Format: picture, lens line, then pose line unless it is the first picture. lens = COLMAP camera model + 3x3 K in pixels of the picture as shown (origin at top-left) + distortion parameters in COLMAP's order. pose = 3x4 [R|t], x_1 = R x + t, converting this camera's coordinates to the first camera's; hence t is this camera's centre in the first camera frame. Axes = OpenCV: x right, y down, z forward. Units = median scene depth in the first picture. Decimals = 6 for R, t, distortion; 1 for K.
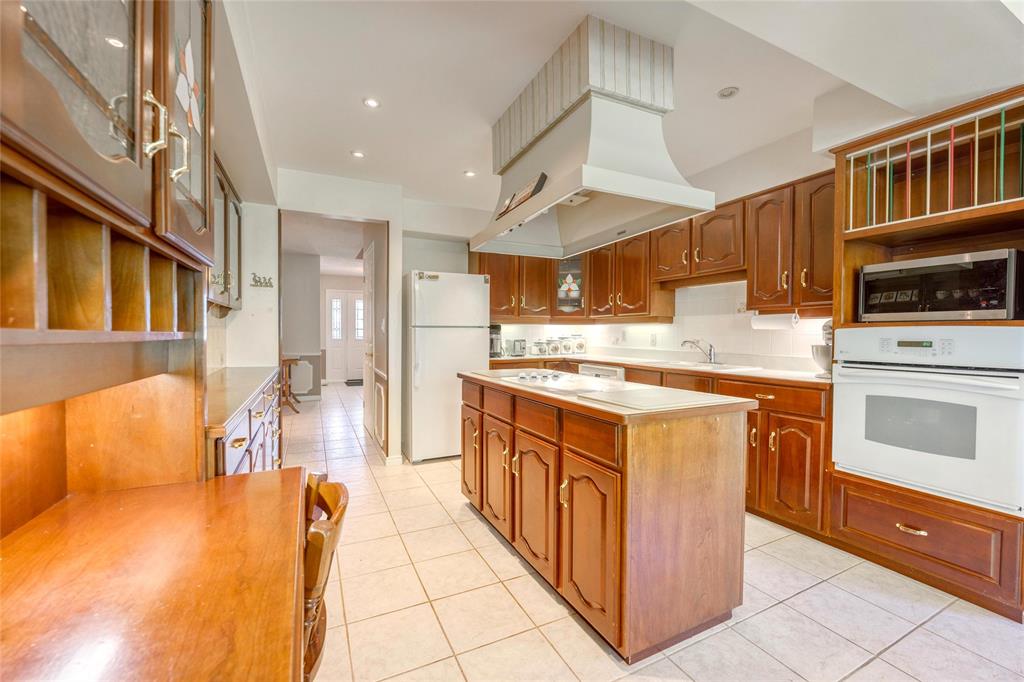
lens RADIAL K [[412.5, 0, 514.8], [0, 412.5, 342.8], [0, 0, 1]] dist [-0.013122, -0.000120]
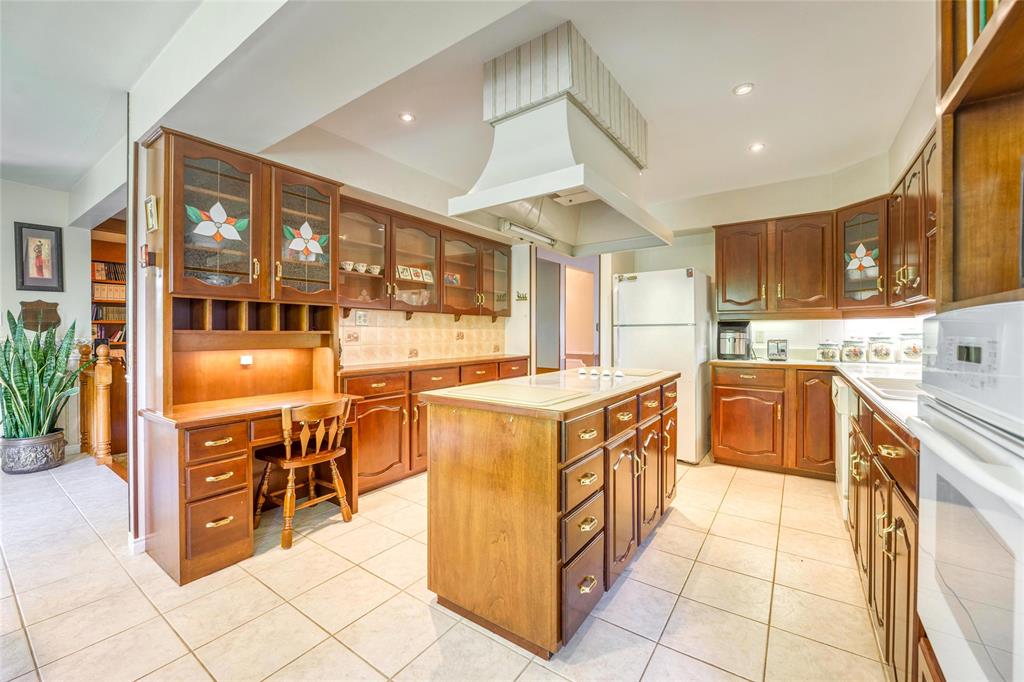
lens RADIAL K [[412.5, 0, 516.0], [0, 412.5, 334.3], [0, 0, 1]] dist [-0.013122, -0.000120]
pose [[0.482787, 0.001709, -0.875736, 0.657723], [-0.018542, 0.999794, -0.008271, -0.002610], [0.875542, 0.020232, 0.482719, 0.269130]]
